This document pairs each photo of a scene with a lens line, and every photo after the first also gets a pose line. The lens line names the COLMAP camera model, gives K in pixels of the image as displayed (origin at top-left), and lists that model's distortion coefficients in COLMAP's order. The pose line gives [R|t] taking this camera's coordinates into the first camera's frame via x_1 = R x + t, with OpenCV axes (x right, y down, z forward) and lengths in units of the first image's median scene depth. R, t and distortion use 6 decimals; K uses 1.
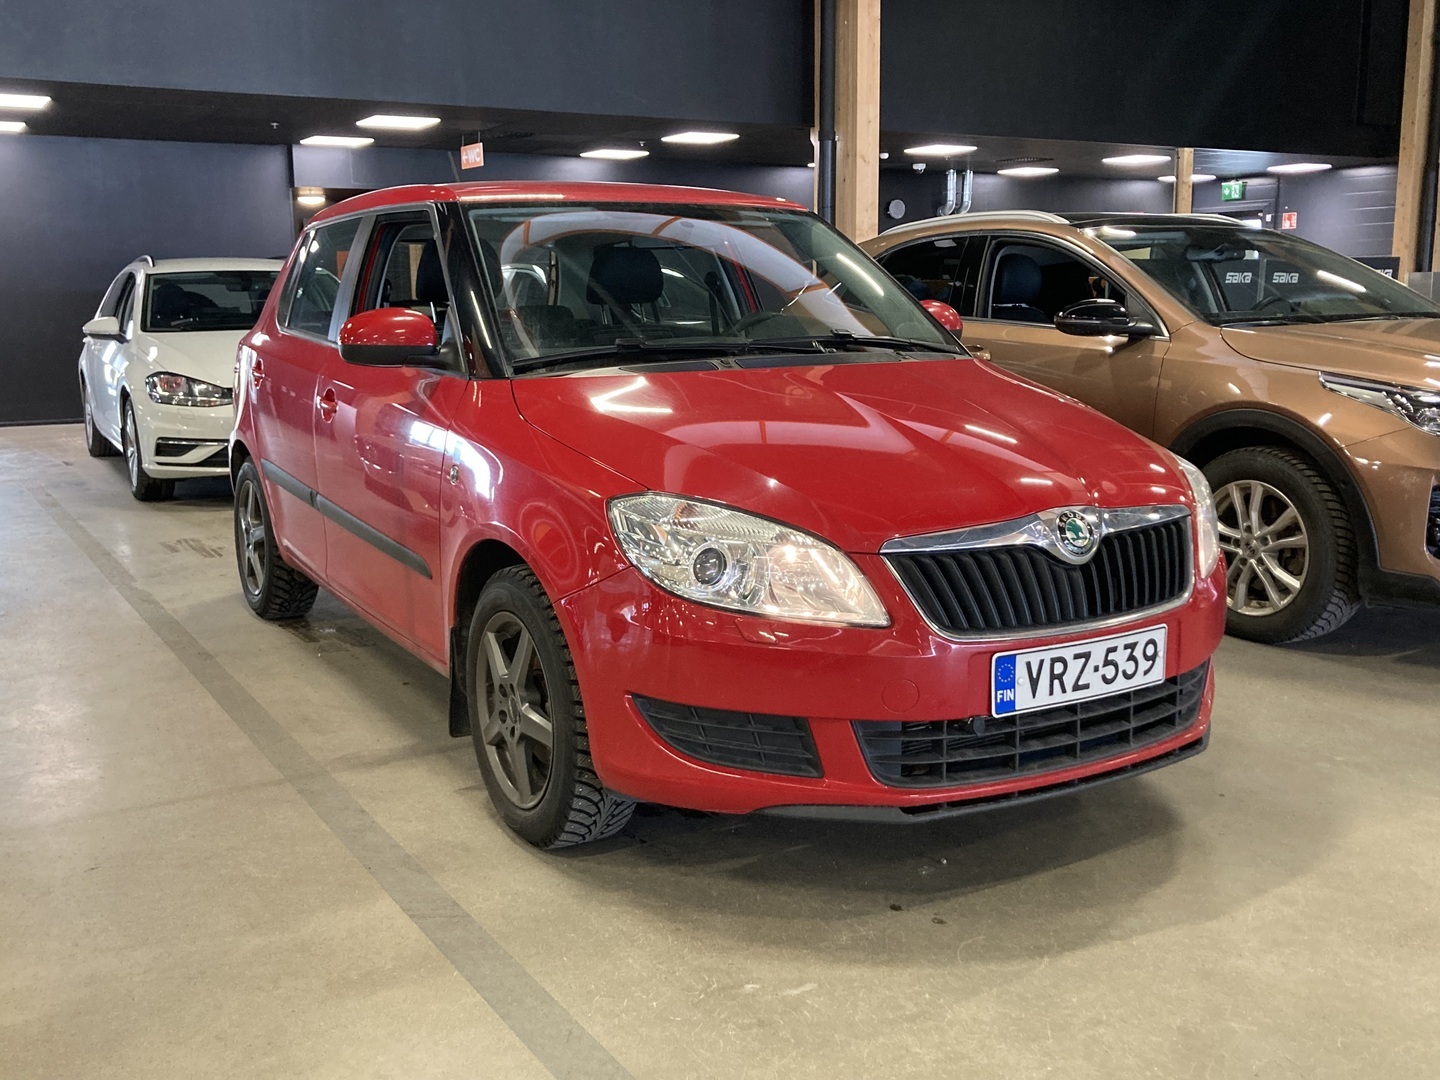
lens RADIAL K [[1373.8, 0, 699.1], [0, 1373.8, 536.2], [0, 0, 1]] dist [0.094912, -0.279334]
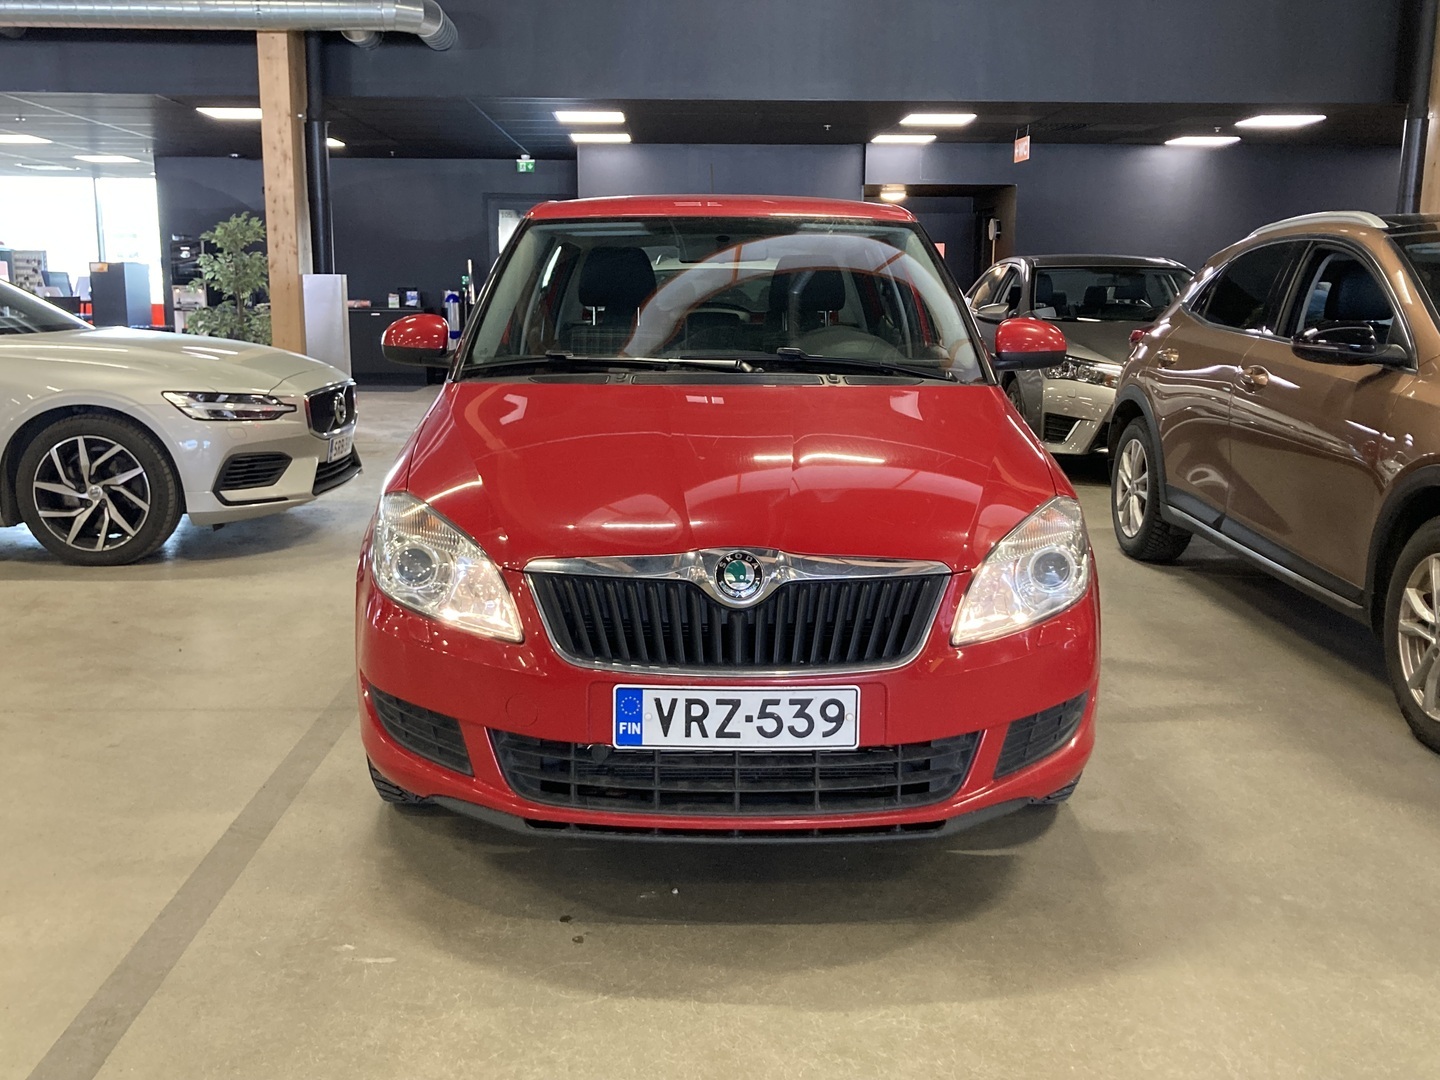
lens RADIAL K [[1373.8, 0, 699.1], [0, 1373.8, 536.2], [0, 0, 1]] dist [0.094912, -0.279334]
pose [[0.870483, 0.105282, -0.480807, 0.701074], [-0.101123, 0.994271, 0.034636, -0.058841], [0.481699, 0.018471, 0.876142, 0.150023]]
